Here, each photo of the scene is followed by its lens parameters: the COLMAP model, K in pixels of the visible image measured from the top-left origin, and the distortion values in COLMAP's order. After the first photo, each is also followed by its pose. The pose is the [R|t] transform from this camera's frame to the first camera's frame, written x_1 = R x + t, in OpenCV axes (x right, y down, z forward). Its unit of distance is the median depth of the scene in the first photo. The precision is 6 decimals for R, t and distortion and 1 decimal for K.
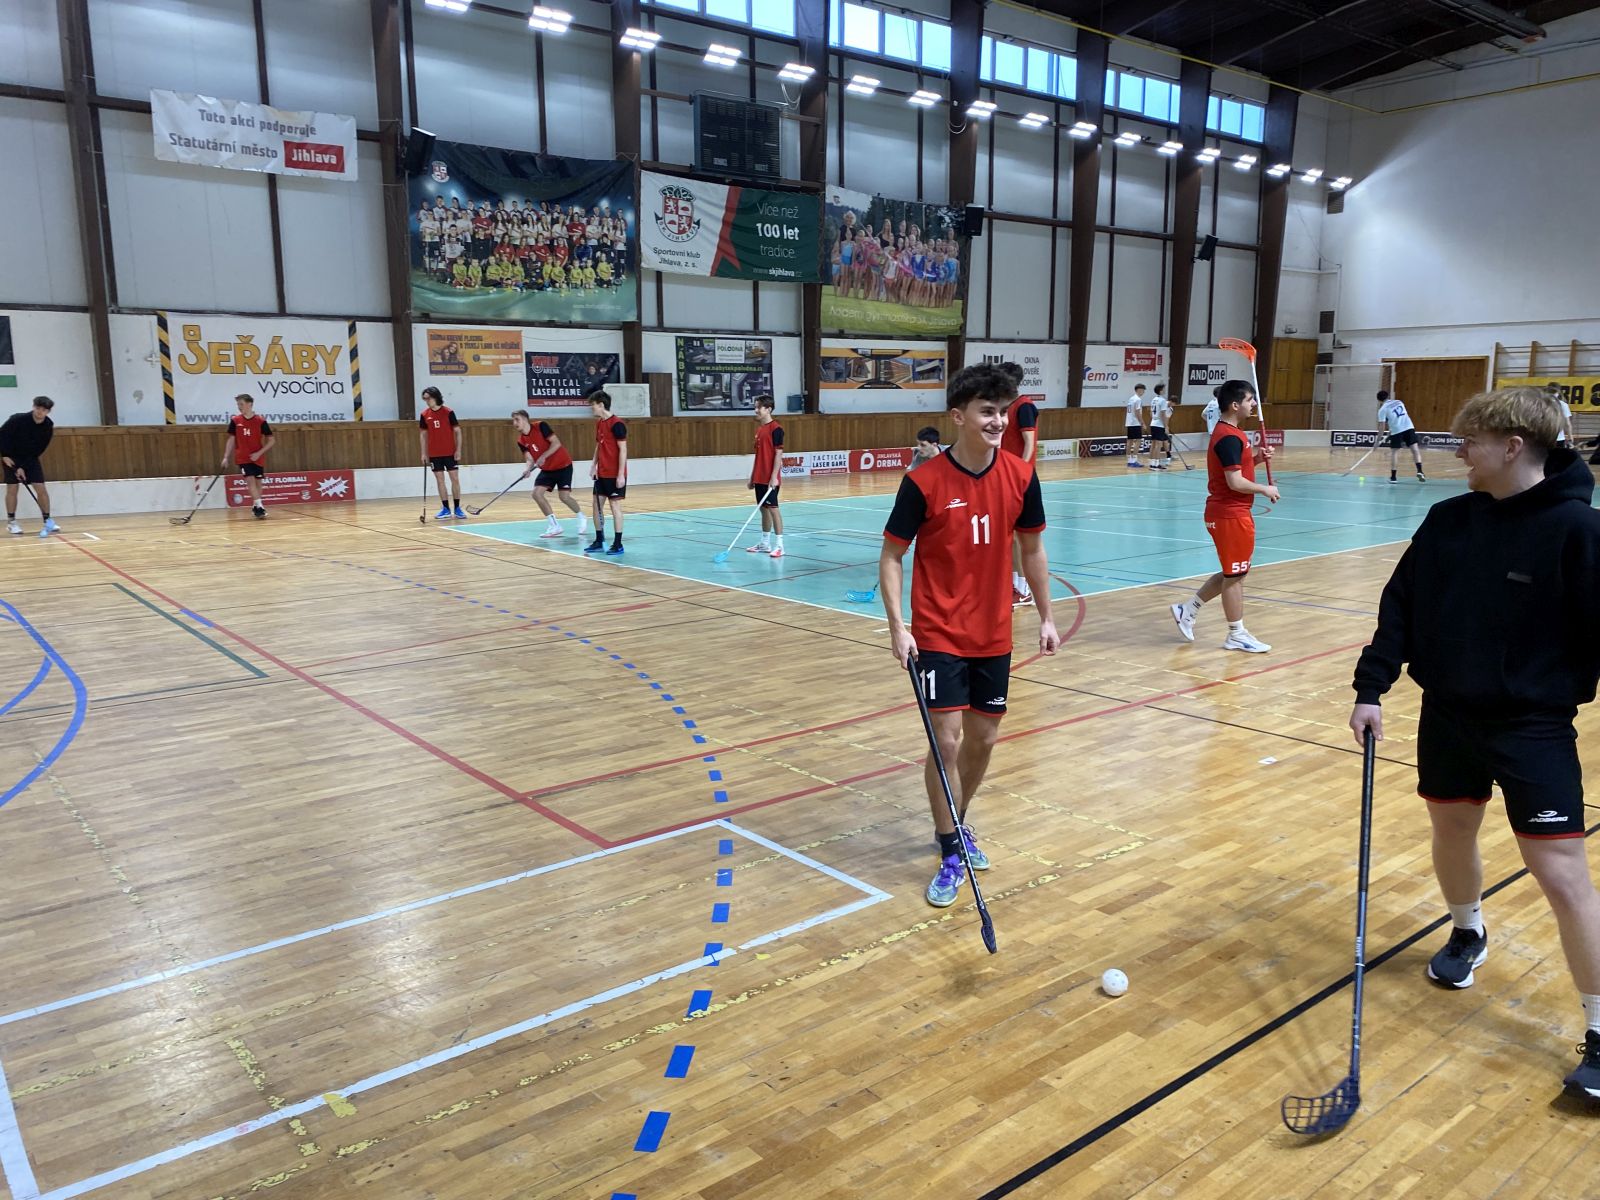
lens RADIAL K [[1208.3, 0, 819.6], [0, 1208.3, 637.9], [0, 0, 1]] dist [0.027756, -0.033492]
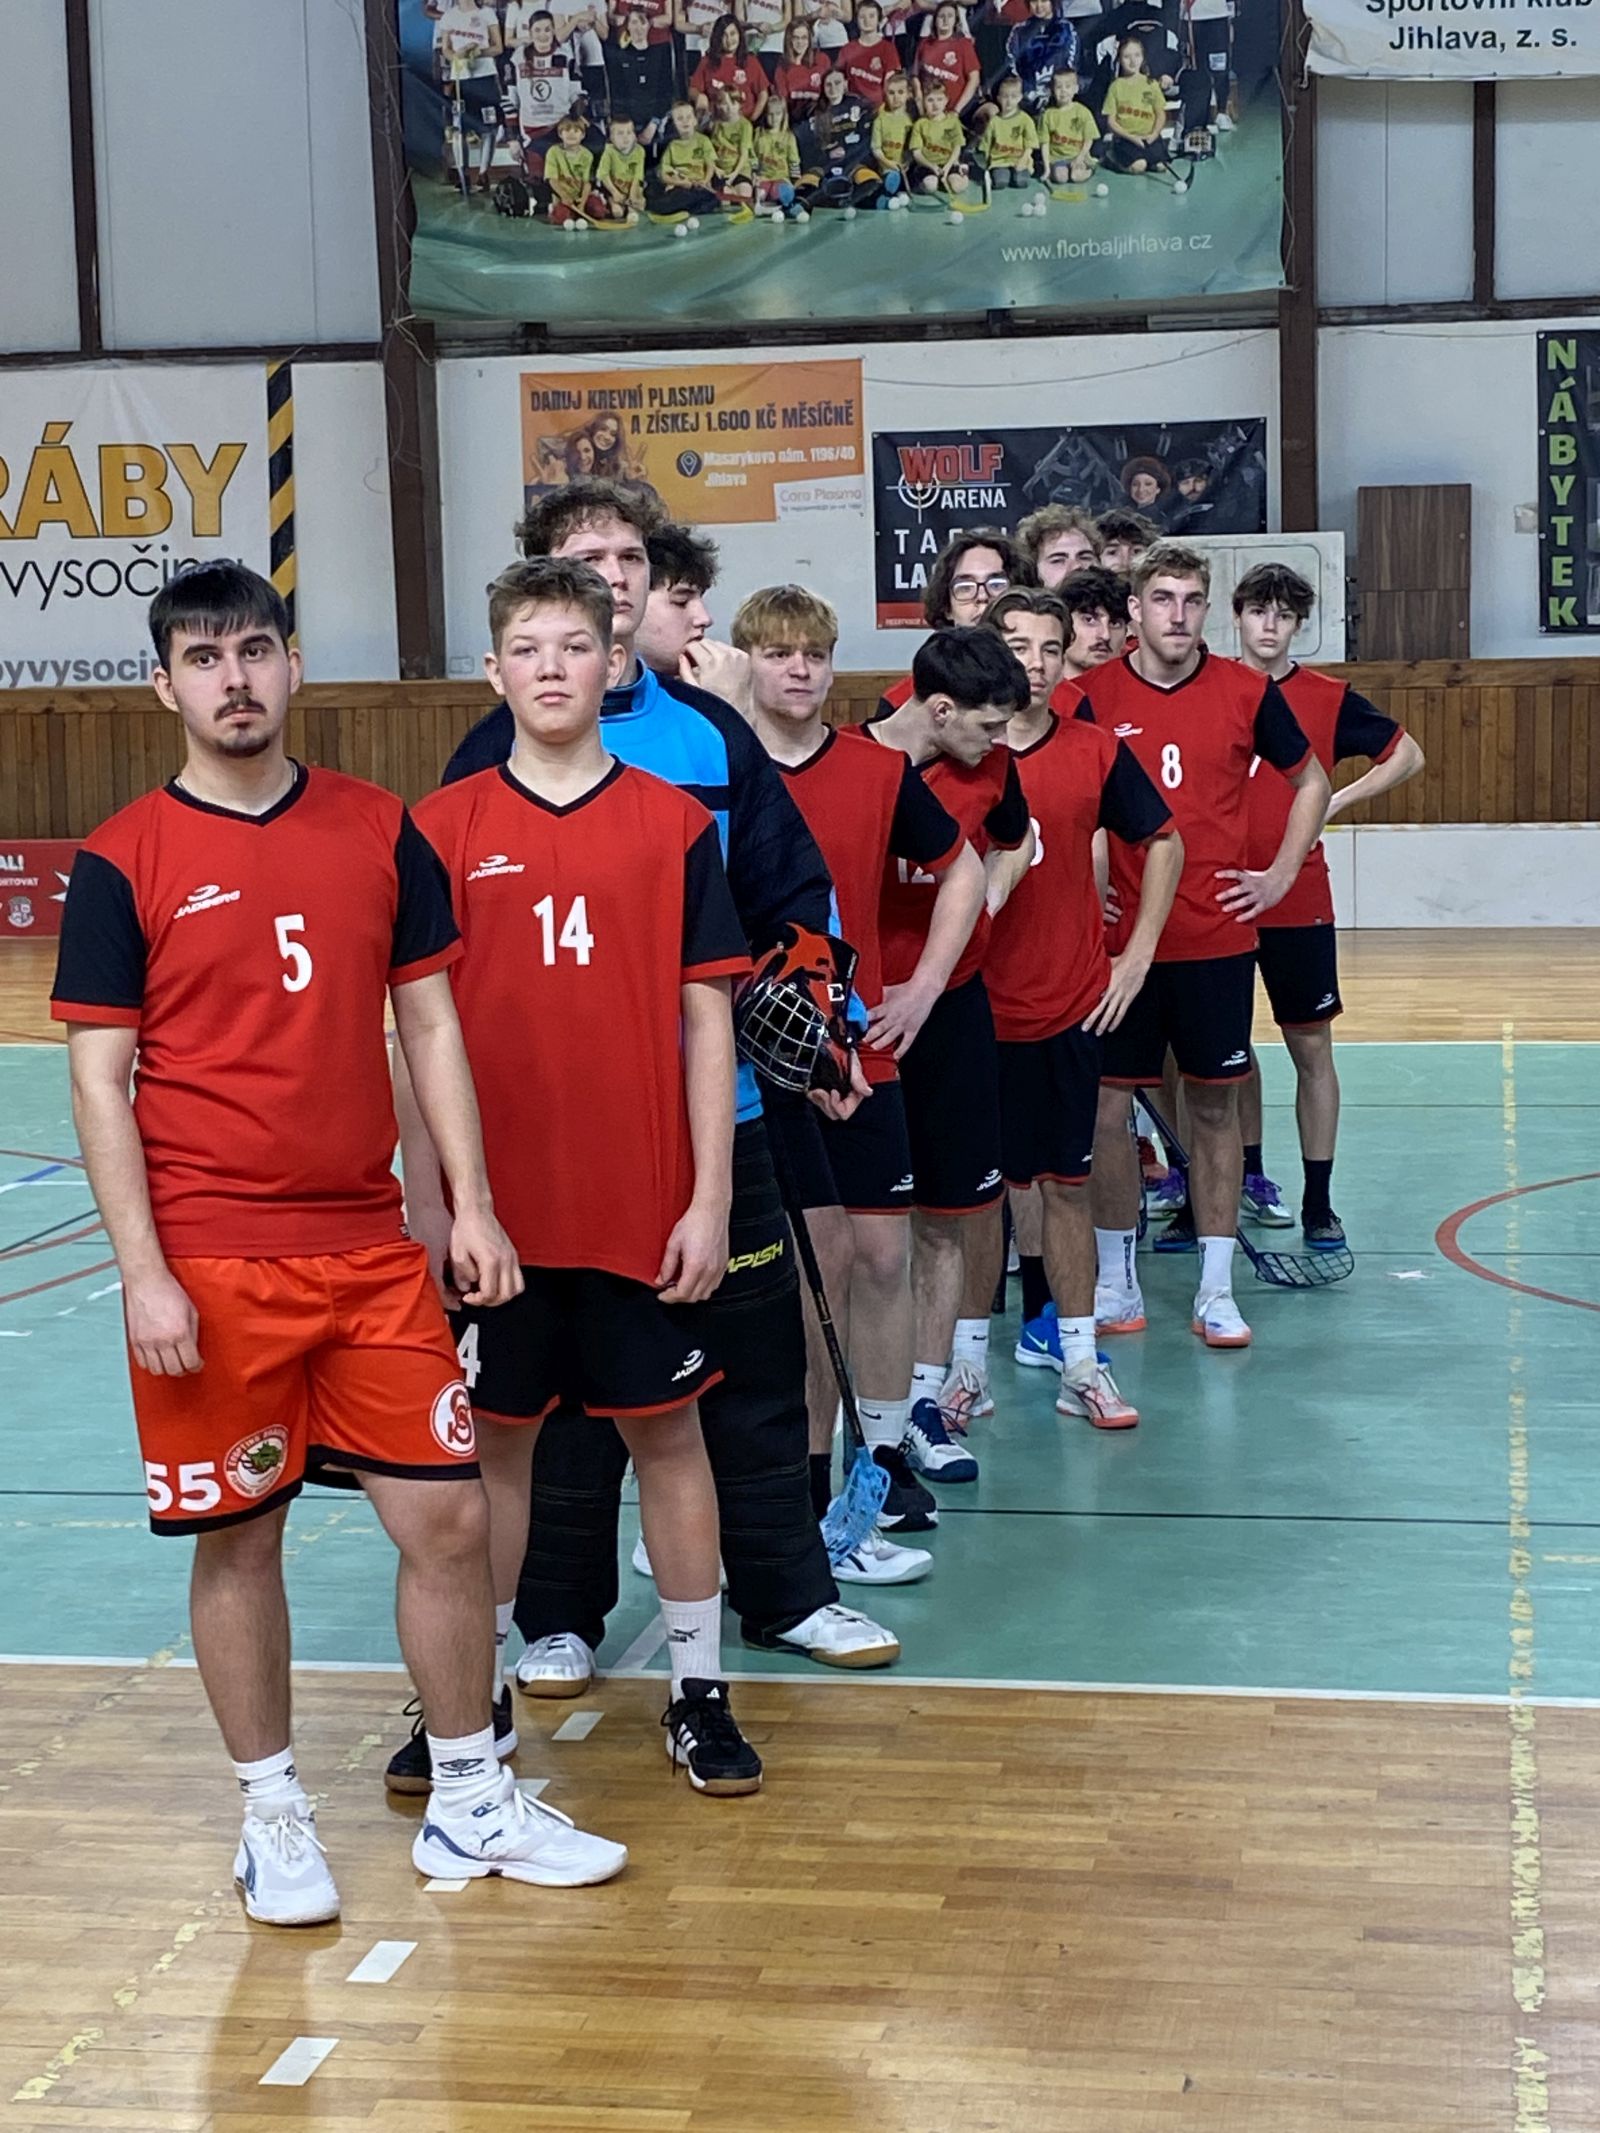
lens RADIAL K [[4166.1, 0, 806.9], [0, 4166.1, 1071.5], [0, 0, 1]] dist [0.083118, 0.000000]
pose [[0.643279, 0.077555, -0.761694, 0.472970], [-0.131968, 0.991198, -0.010529, -0.079357], [0.754173, 0.107292, 0.647852, 0.386451]]
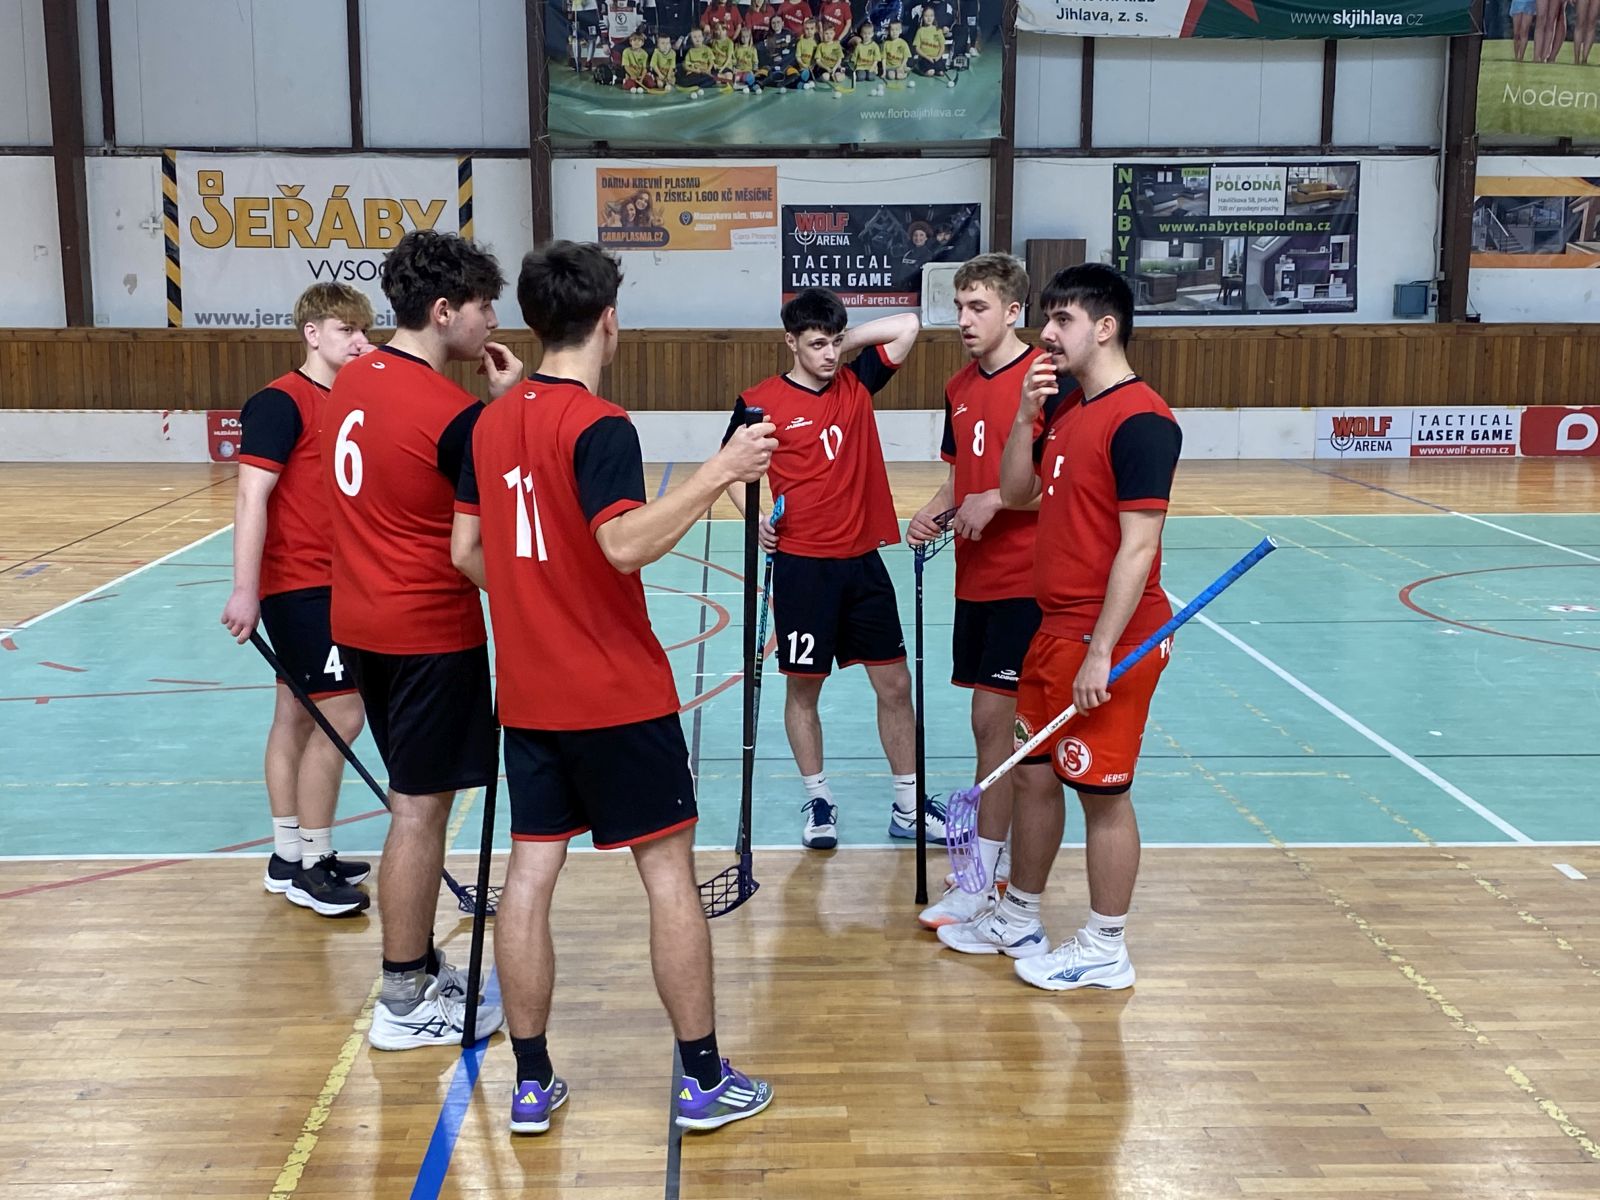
lens RADIAL K [[2045.0, 0, 809.1], [0, 2045.0, 646.5], [0, 0, 1]] dist [0.069680, 0.000000]
pose [[0.795568, 0.107556, -0.596241, 0.327470], [-0.120950, 0.992502, 0.017653, -0.057648], [0.593669, 0.058071, 0.802611, 0.282526]]
